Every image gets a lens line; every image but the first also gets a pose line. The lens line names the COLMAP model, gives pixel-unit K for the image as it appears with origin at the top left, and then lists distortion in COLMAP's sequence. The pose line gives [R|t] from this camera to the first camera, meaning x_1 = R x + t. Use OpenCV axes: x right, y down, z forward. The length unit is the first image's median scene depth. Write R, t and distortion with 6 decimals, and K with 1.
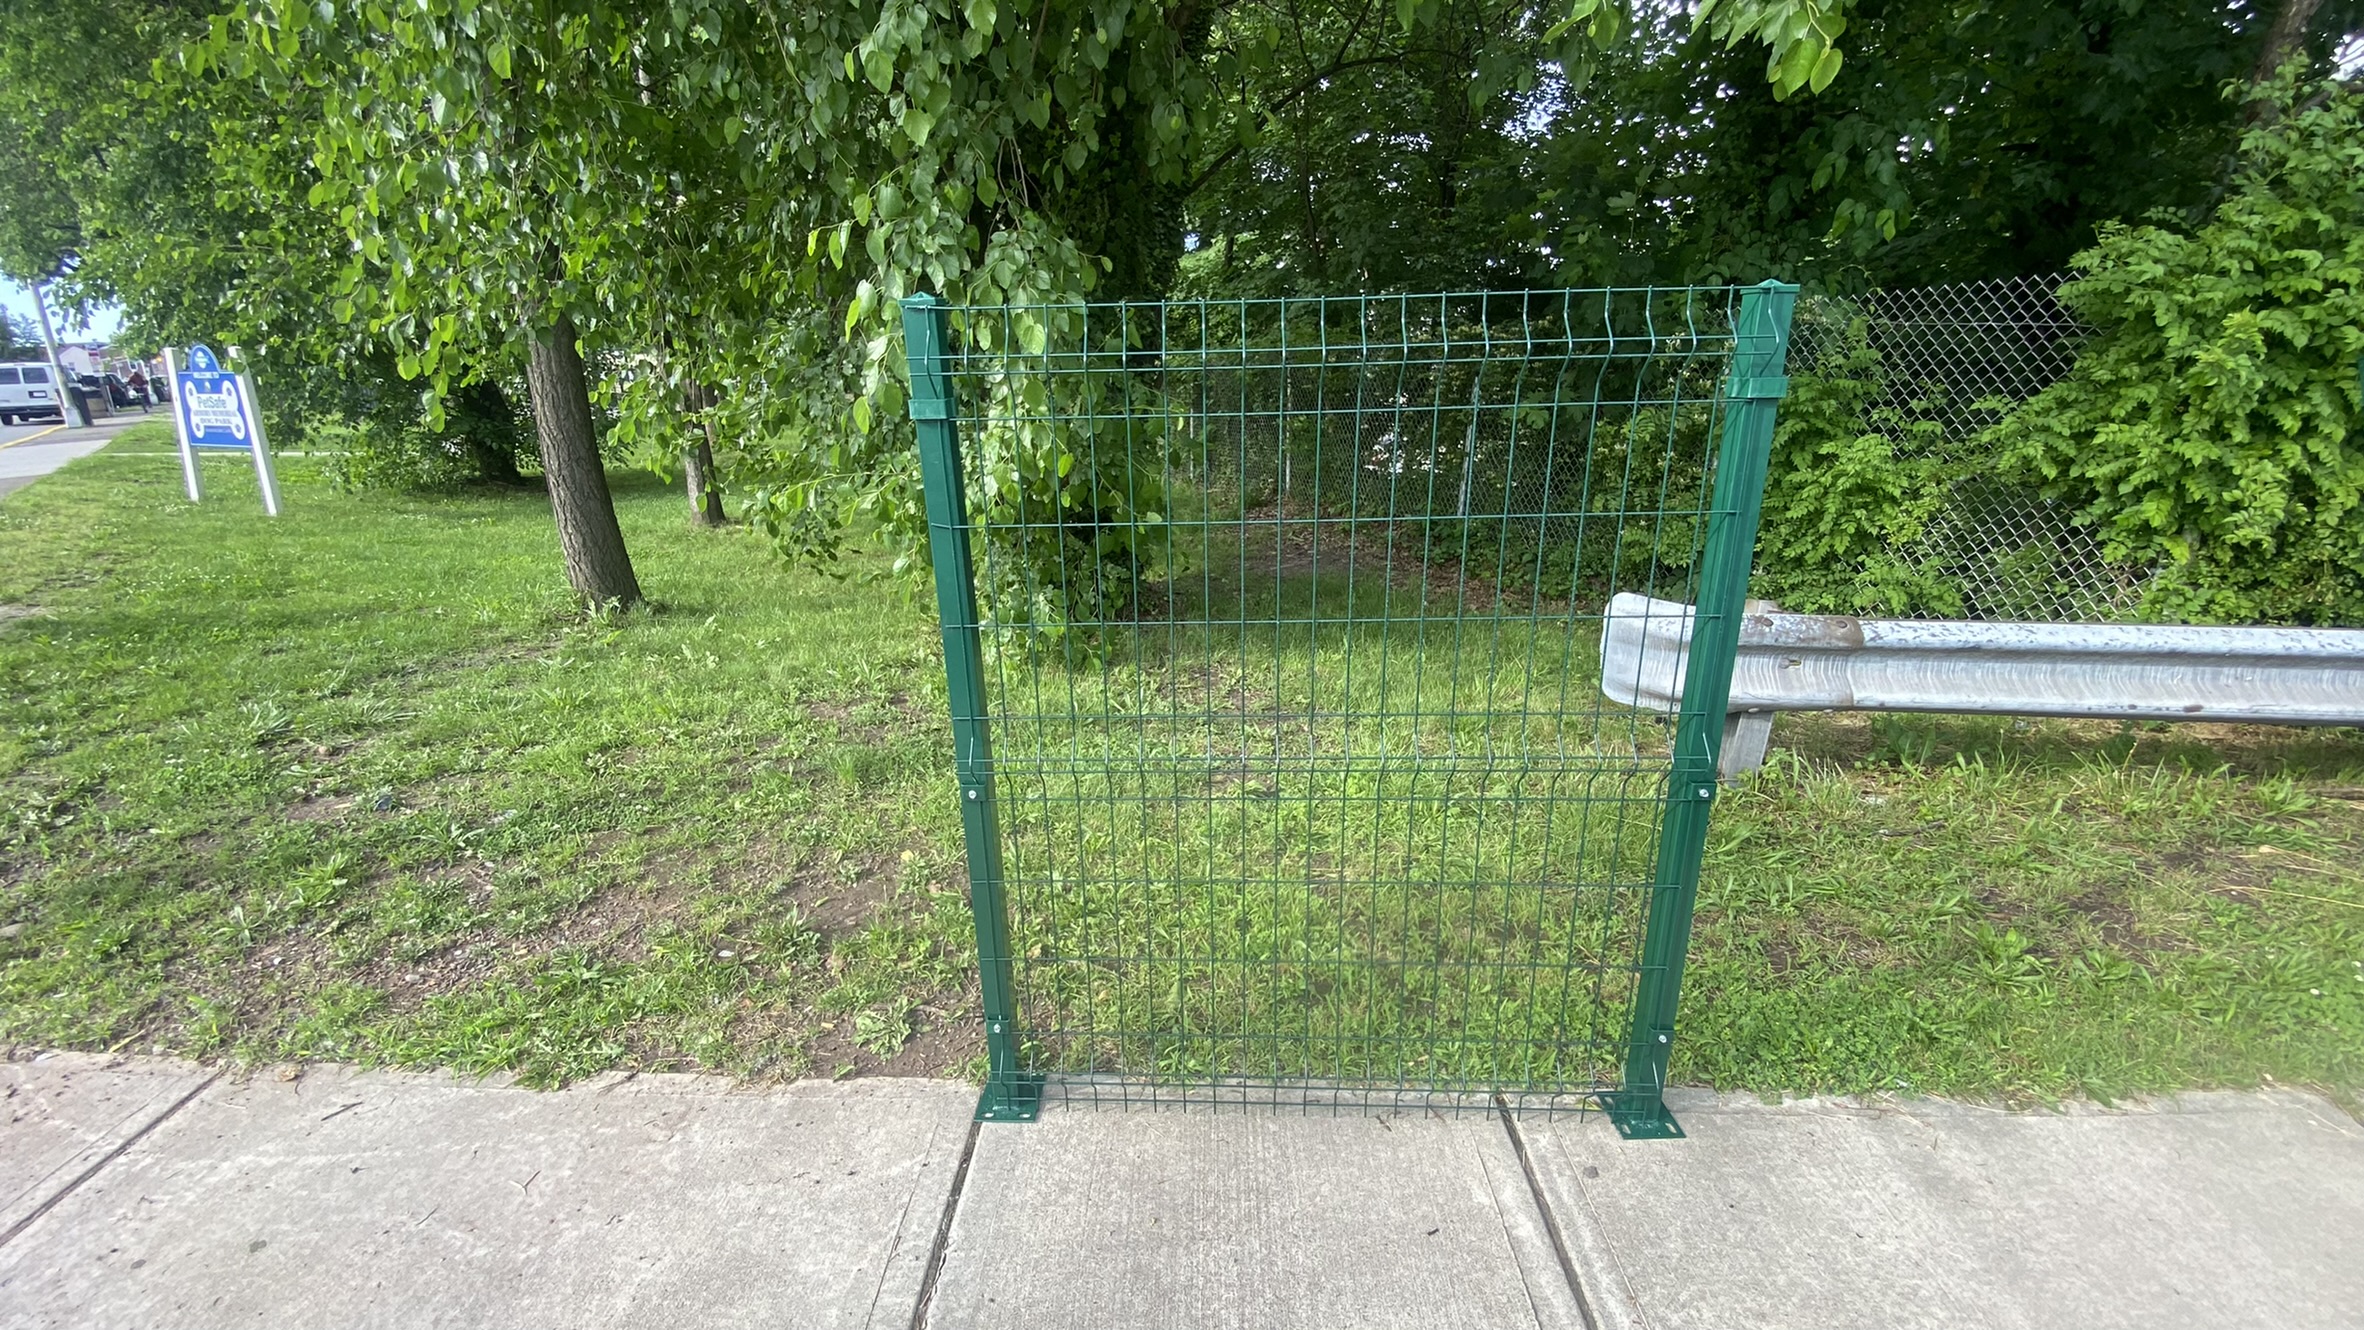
lens RADIAL K [[956.1, 0, 1175.8], [0, 956.1, 656.5], [0, 0, 1]] dist [0.025134, -0.023704]
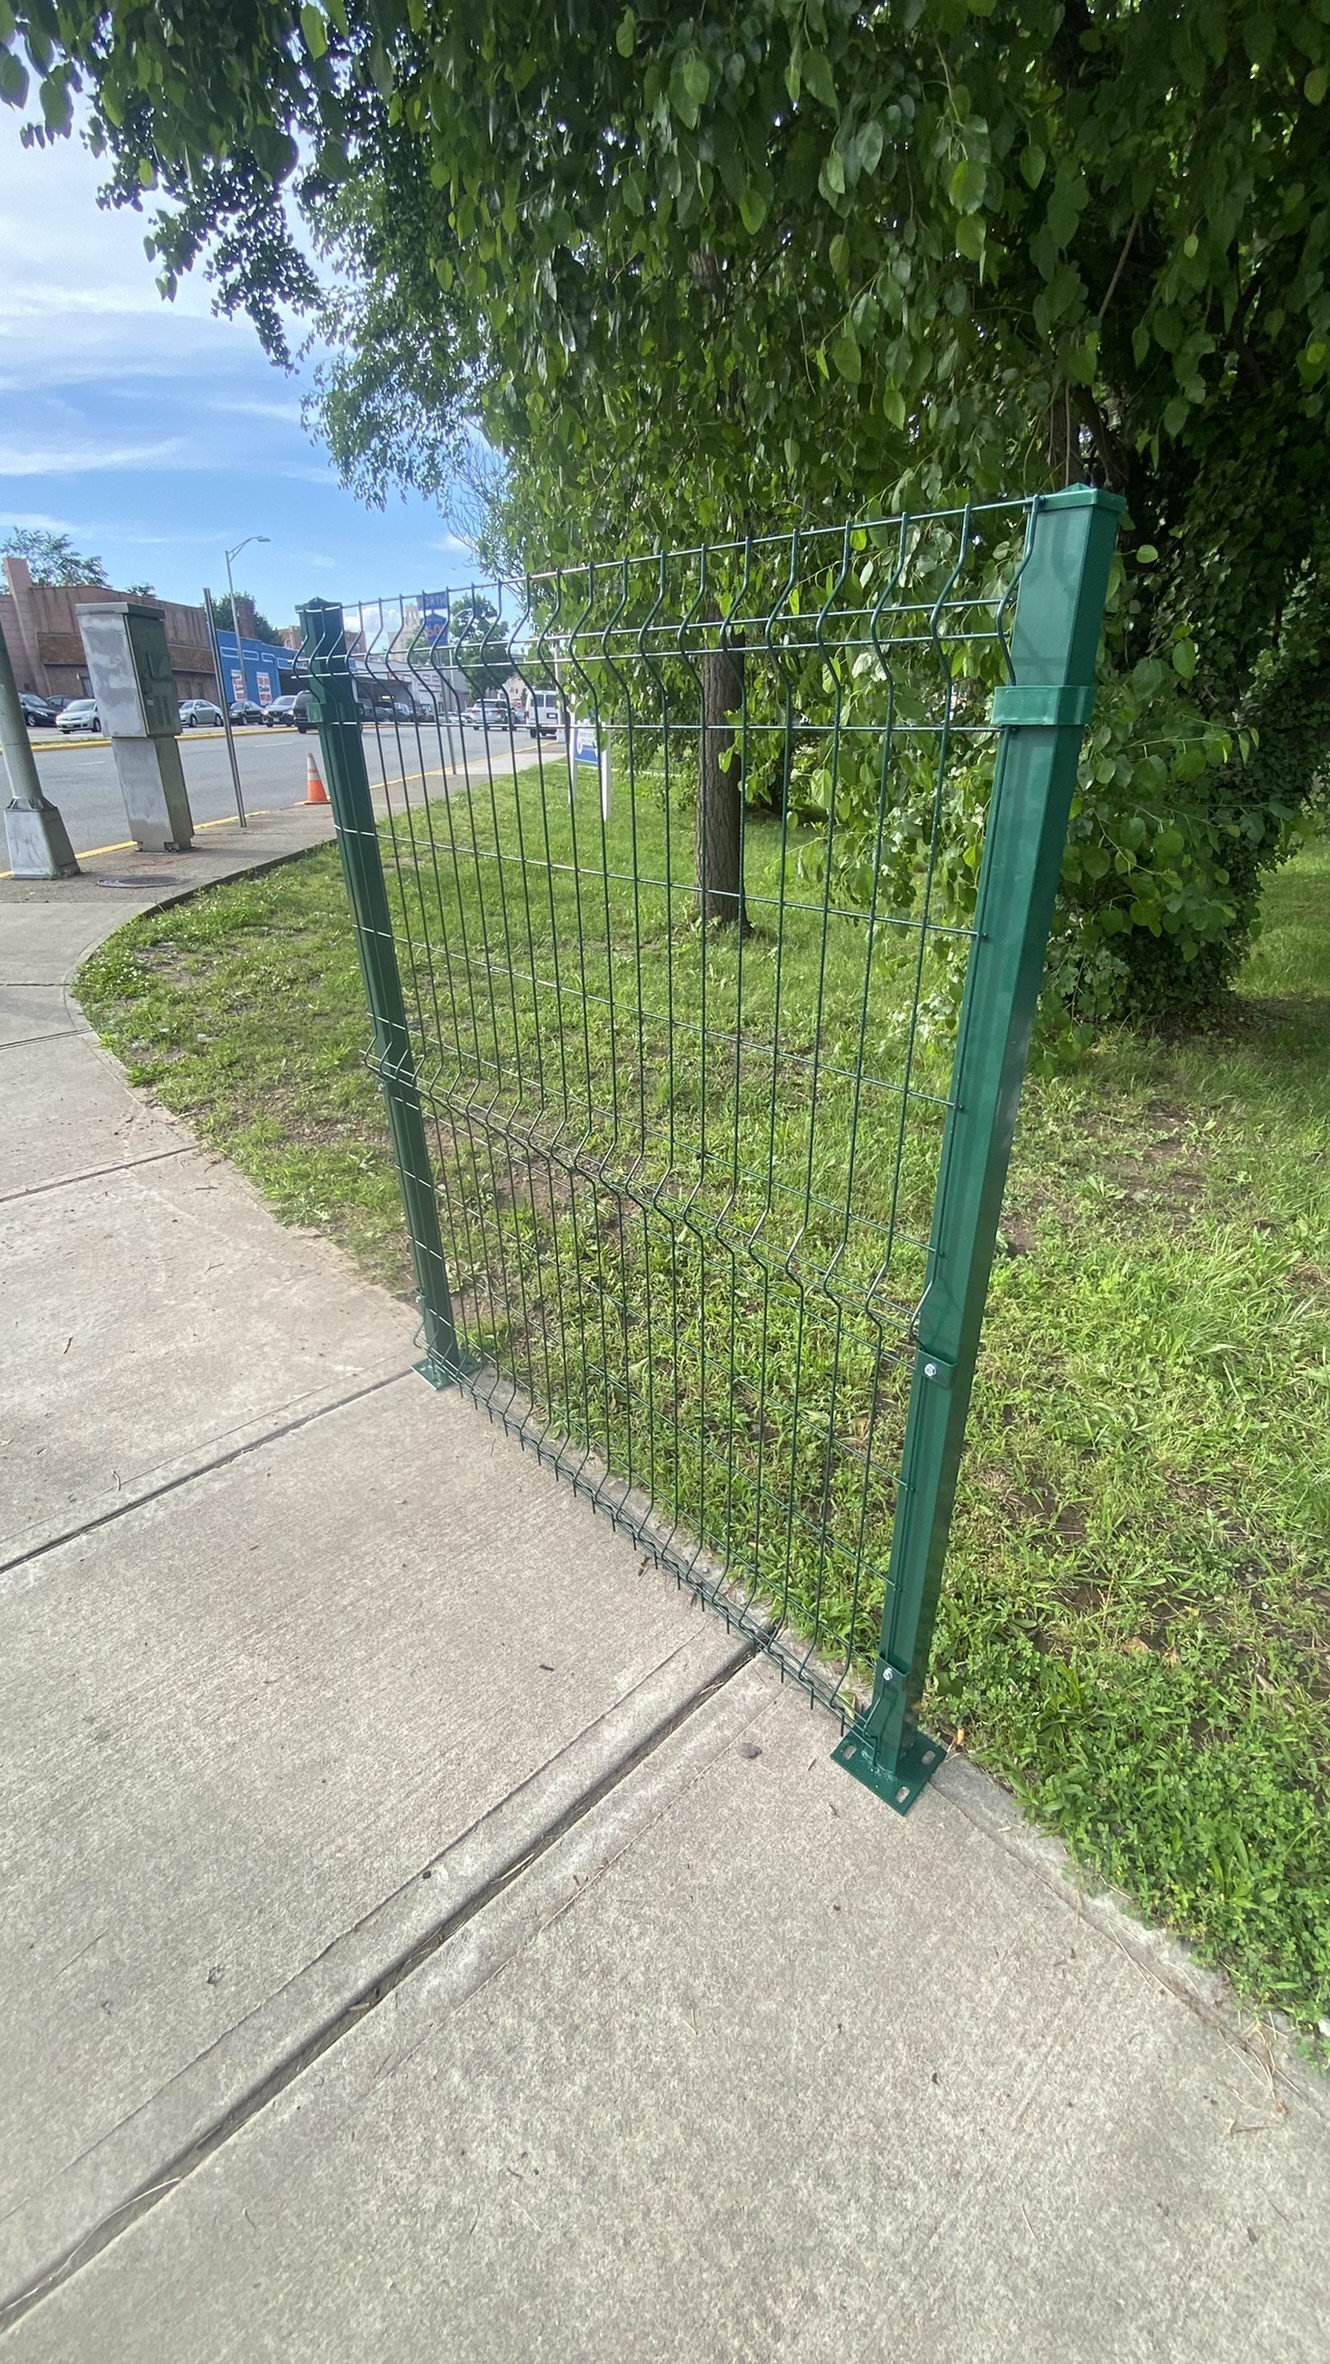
lens RADIAL K [[956.1, 0, 670.9], [0, 956.1, 1172.7], [0, 0, 1]] dist [0.025134, -0.023704]
pose [[0.717540, 0.317767, -0.619807, 0.602963], [-0.219700, 0.947695, 0.231528, -0.074740], [0.660960, -0.029959, 0.749823, 0.308600]]
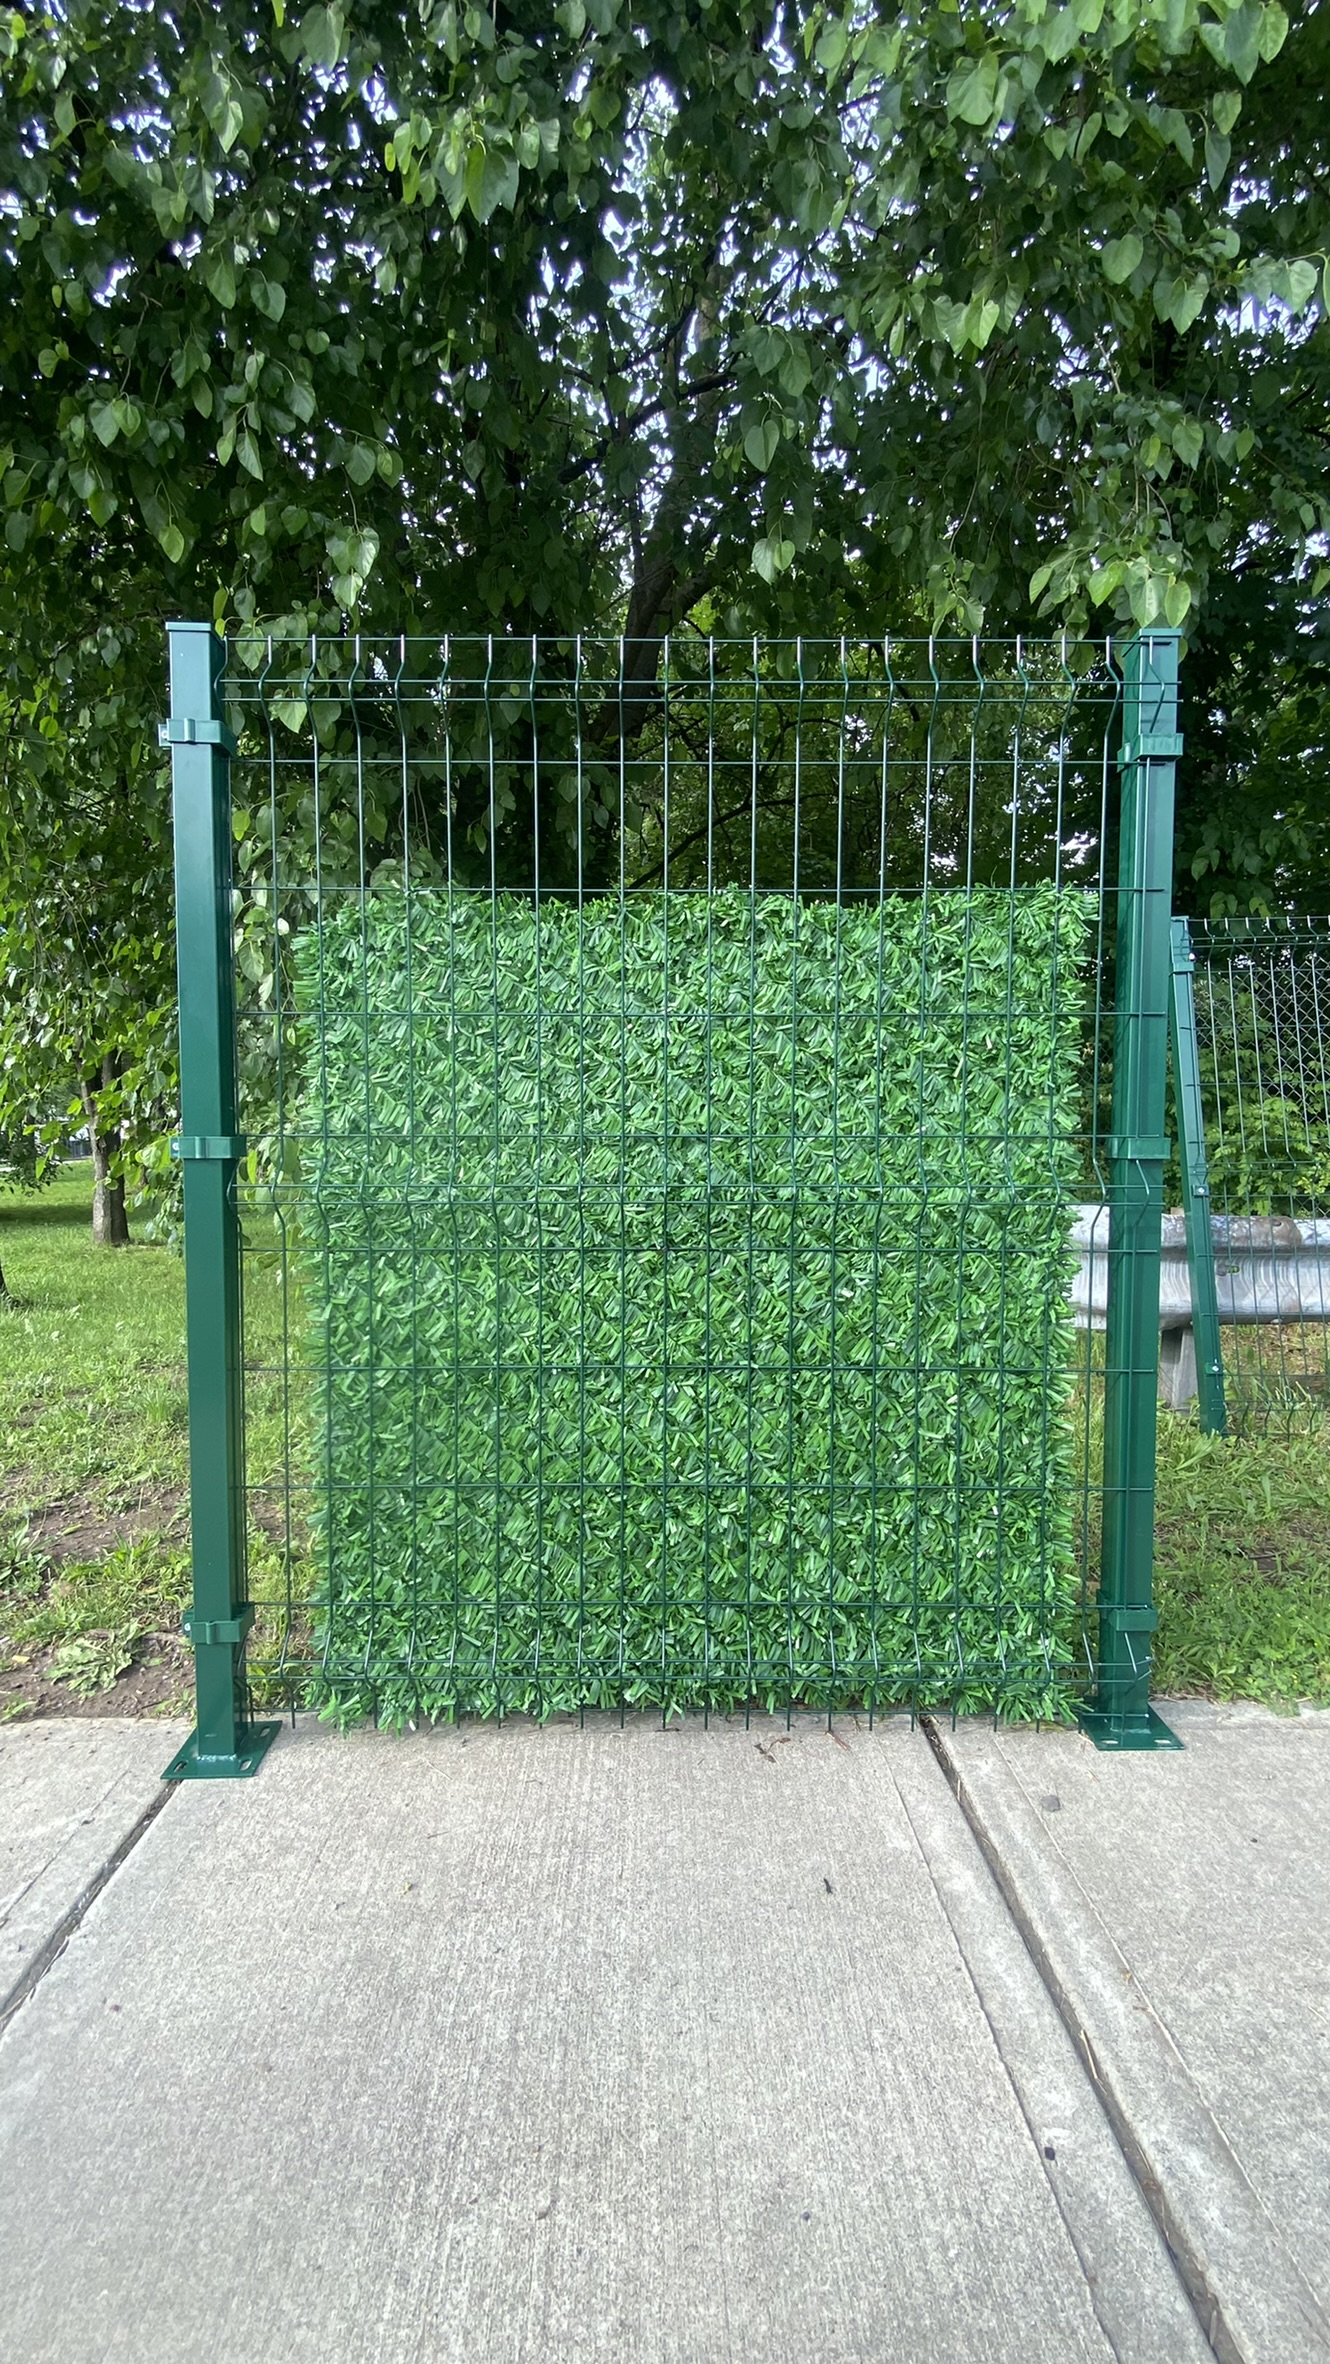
lens RADIAL K [[958.8, 0, 665.0], [0, 958.8, 1182.0], [0, 0, 1]] dist [0.015847, -0.017181]
pose [[0.998730, 0.011288, 0.049103, 0.091190], [0.001233, 0.968814, -0.247785, 0.224262], [-0.050368, 0.247531, 0.967570, 0.186870]]
